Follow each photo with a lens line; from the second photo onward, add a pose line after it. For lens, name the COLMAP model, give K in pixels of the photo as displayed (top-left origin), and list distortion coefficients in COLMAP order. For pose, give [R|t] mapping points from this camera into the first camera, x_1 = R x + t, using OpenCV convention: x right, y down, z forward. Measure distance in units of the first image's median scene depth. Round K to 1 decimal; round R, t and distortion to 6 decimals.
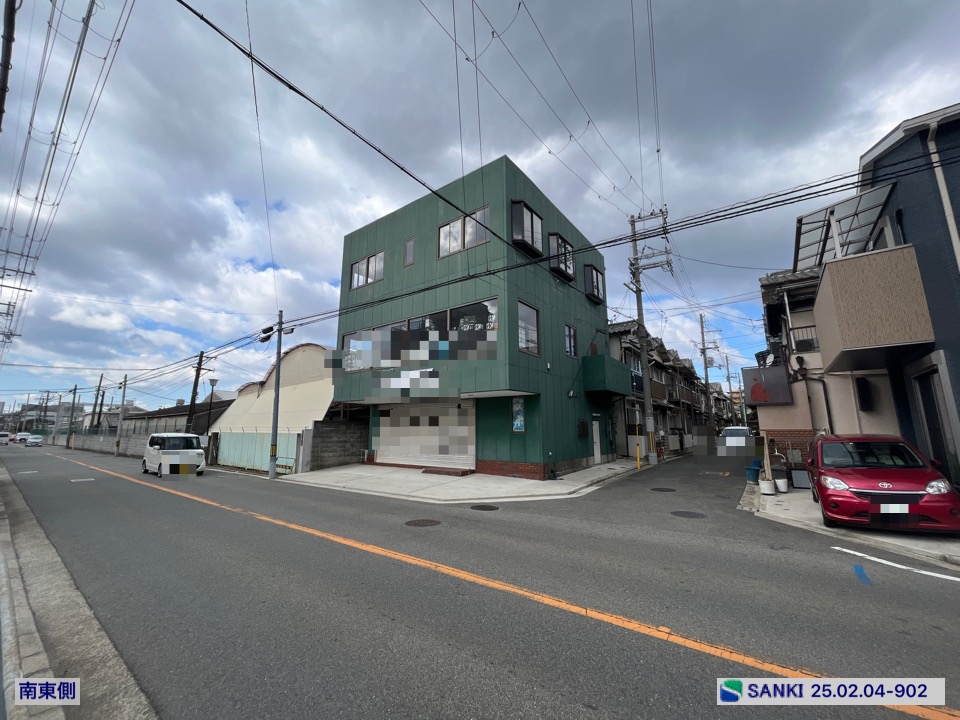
lens RADIAL K [[384.5, 0, 476.7], [0, 384.5, 358.7], [0, 0, 1]] dist [-0.003738, 0.000199]
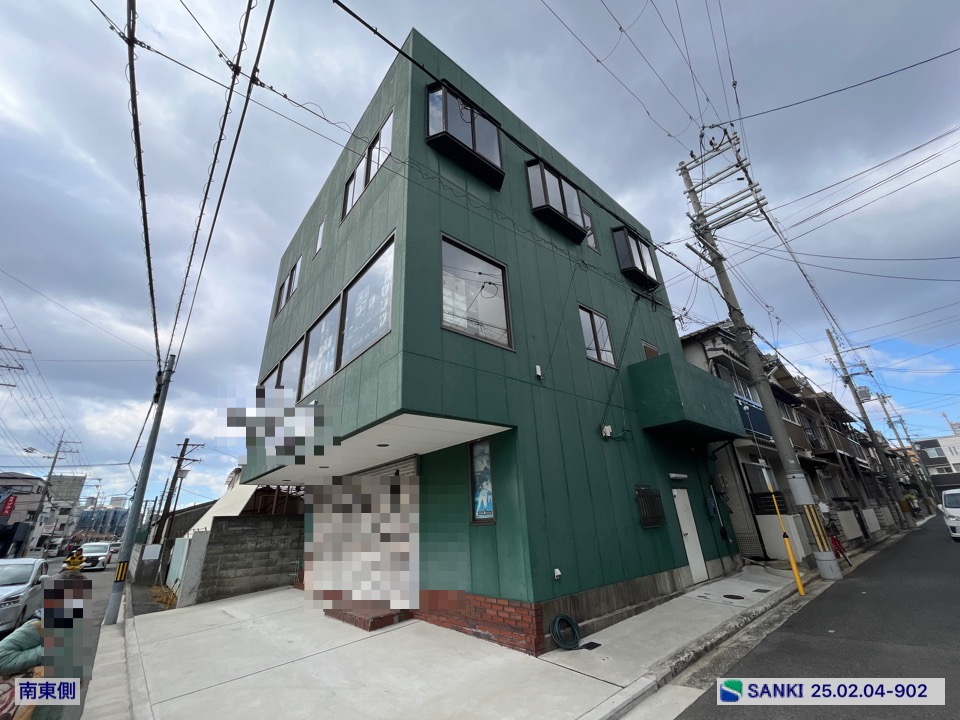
lens RADIAL K [[384.5, 0, 476.9], [0, 384.5, 358.2], [0, 0, 1]] dist [-0.003738, 0.000199]
pose [[0.973994, -0.128959, -0.186292, 0.167810], [0.085802, 0.970919, -0.223506, 0.086029], [0.209698, 0.201710, 0.956734, 0.428071]]
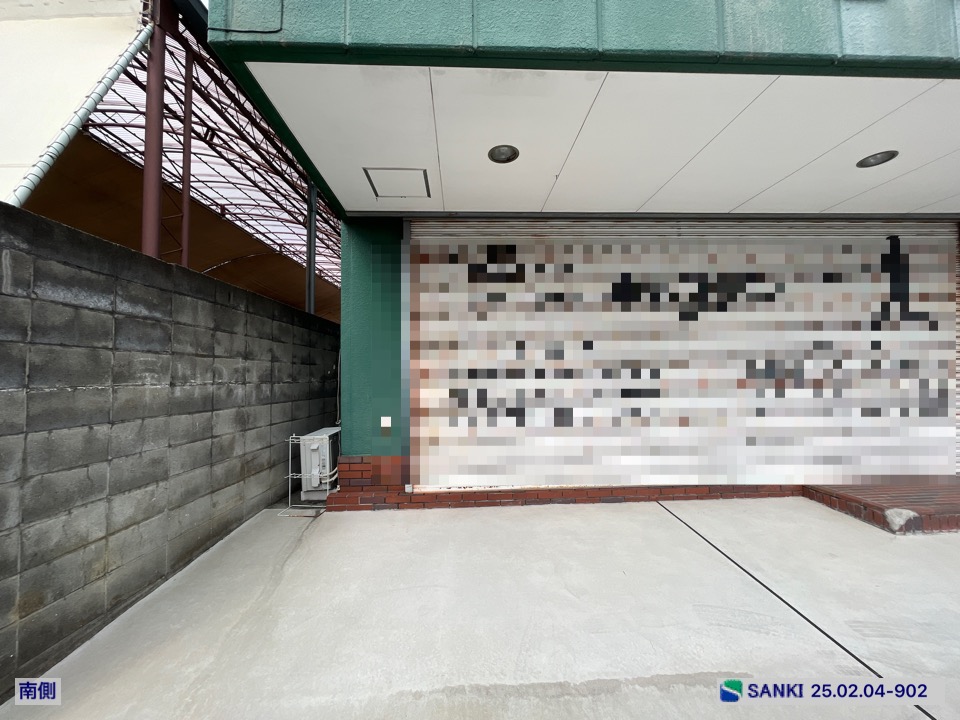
lens RADIAL K [[384.5, 0, 478.2], [0, 384.5, 360.3], [0, 0, 1]] dist [-0.003738, 0.000199]
pose [[0.773397, 0.015126, 0.633741, -0.387333], [-0.100672, 0.989959, 0.099229, 0.184228], [-0.625877, -0.140543, 0.767154, 0.873096]]
